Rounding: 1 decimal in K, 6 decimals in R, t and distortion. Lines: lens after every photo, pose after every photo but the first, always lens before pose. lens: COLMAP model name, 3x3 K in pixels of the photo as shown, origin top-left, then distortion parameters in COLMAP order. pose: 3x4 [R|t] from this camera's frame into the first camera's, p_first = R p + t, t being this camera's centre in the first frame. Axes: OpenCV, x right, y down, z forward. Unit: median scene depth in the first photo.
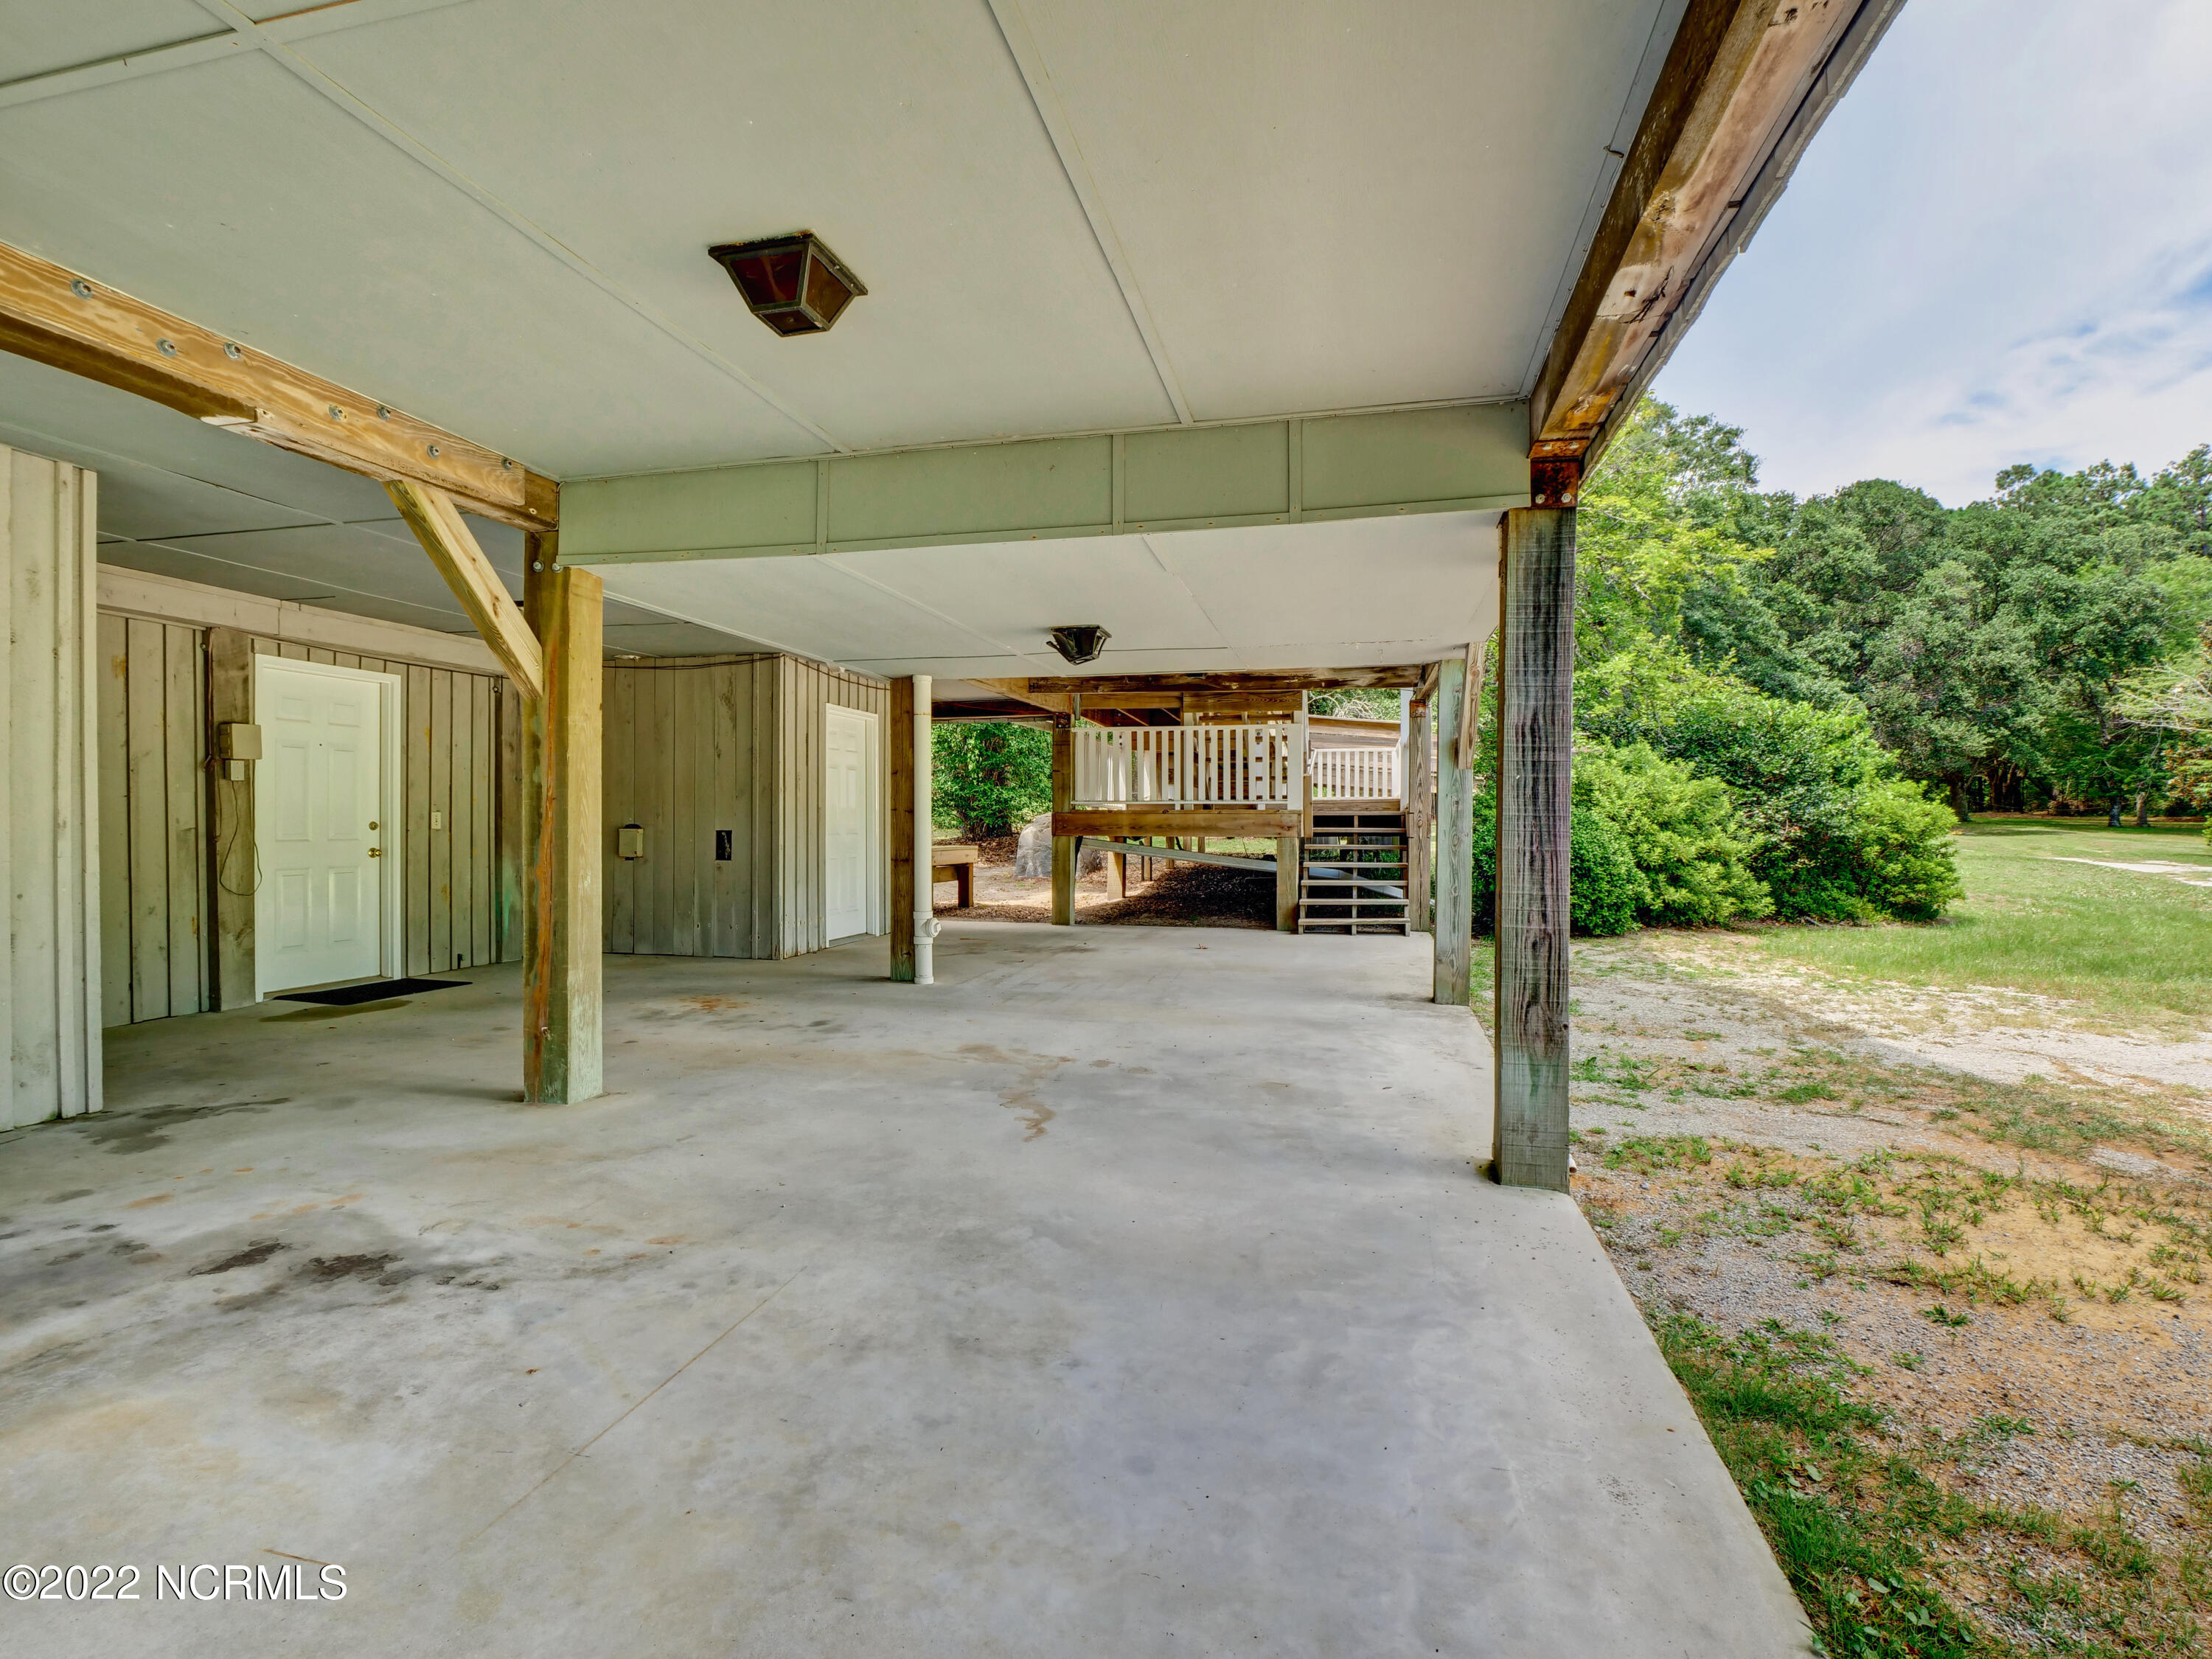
lens RADIAL K [[1084.8, 0, 1090.3], [0, 1084.8, 820.6], [0, 0, 1]] dist [-0.011223, -0.001175]
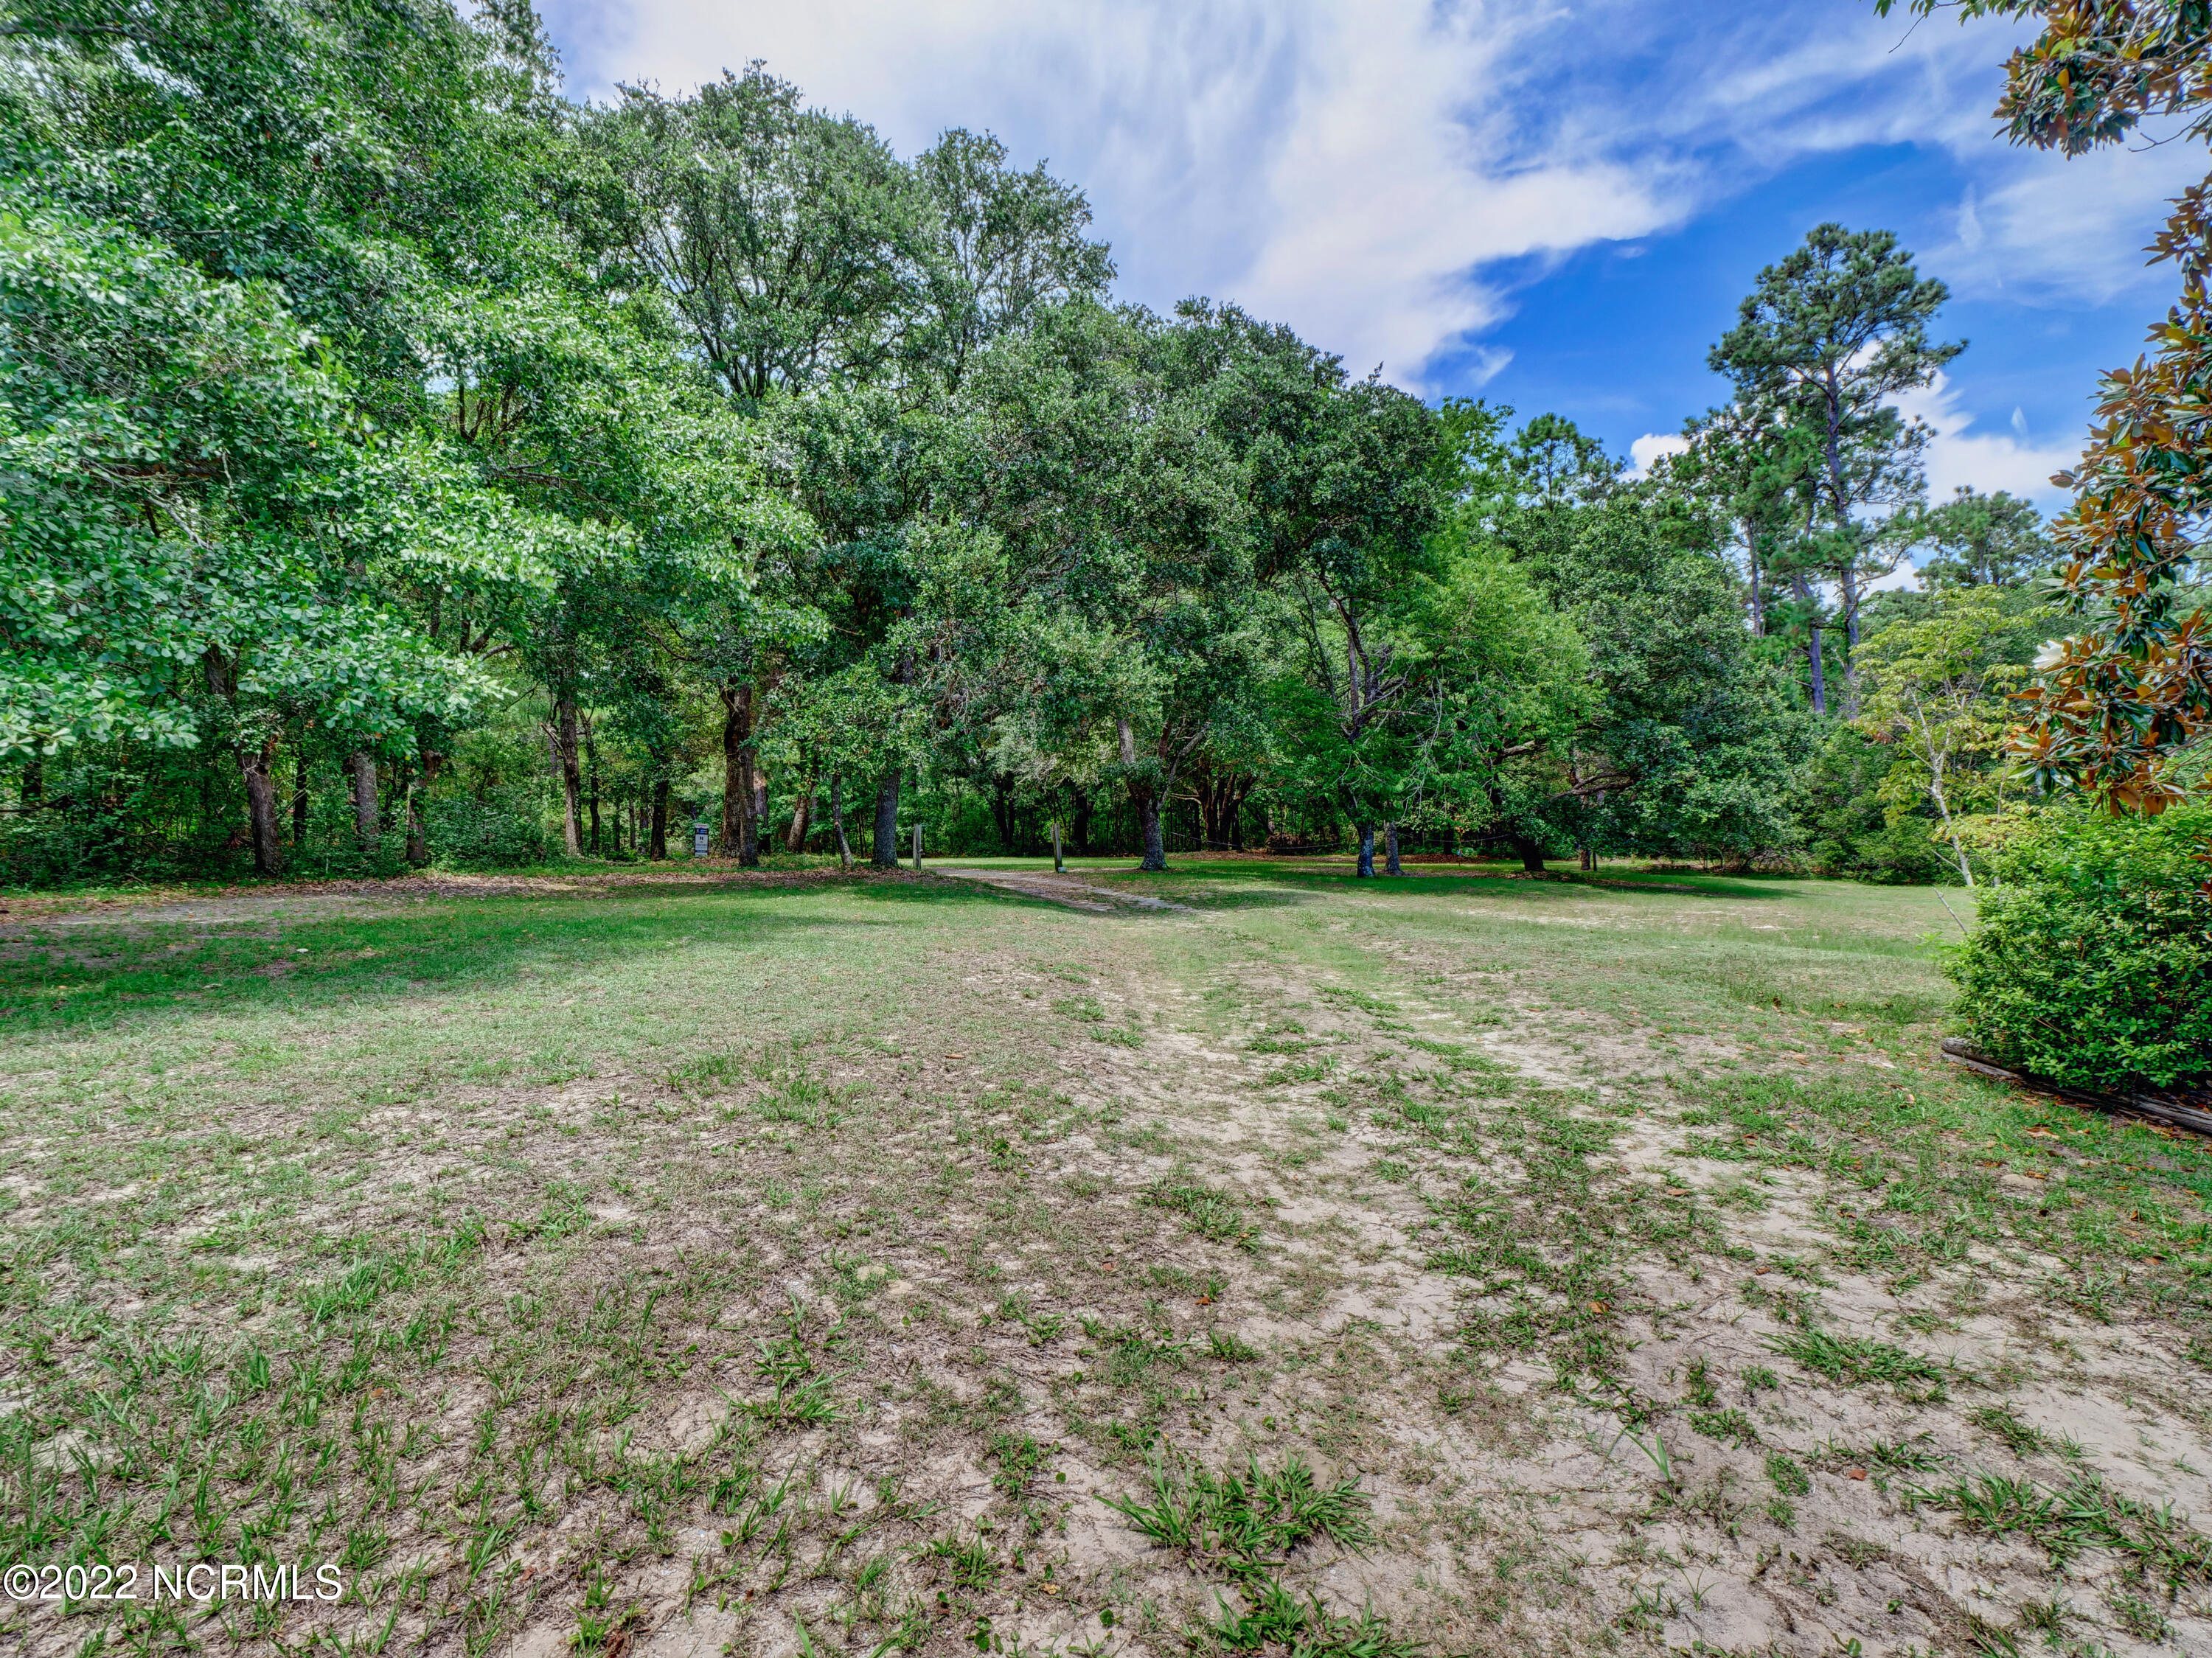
lens RADIAL K [[1084.8, 0, 1109.6], [0, 1084.8, 835.8], [0, 0, 1]] dist [-0.011223, -0.001175]
pose [[0.826745, -0.002980, 0.562568, 0.583428], [0.015933, 0.999709, -0.018121, -0.008531], [-0.562351, 0.023945, 0.826552, 0.671403]]
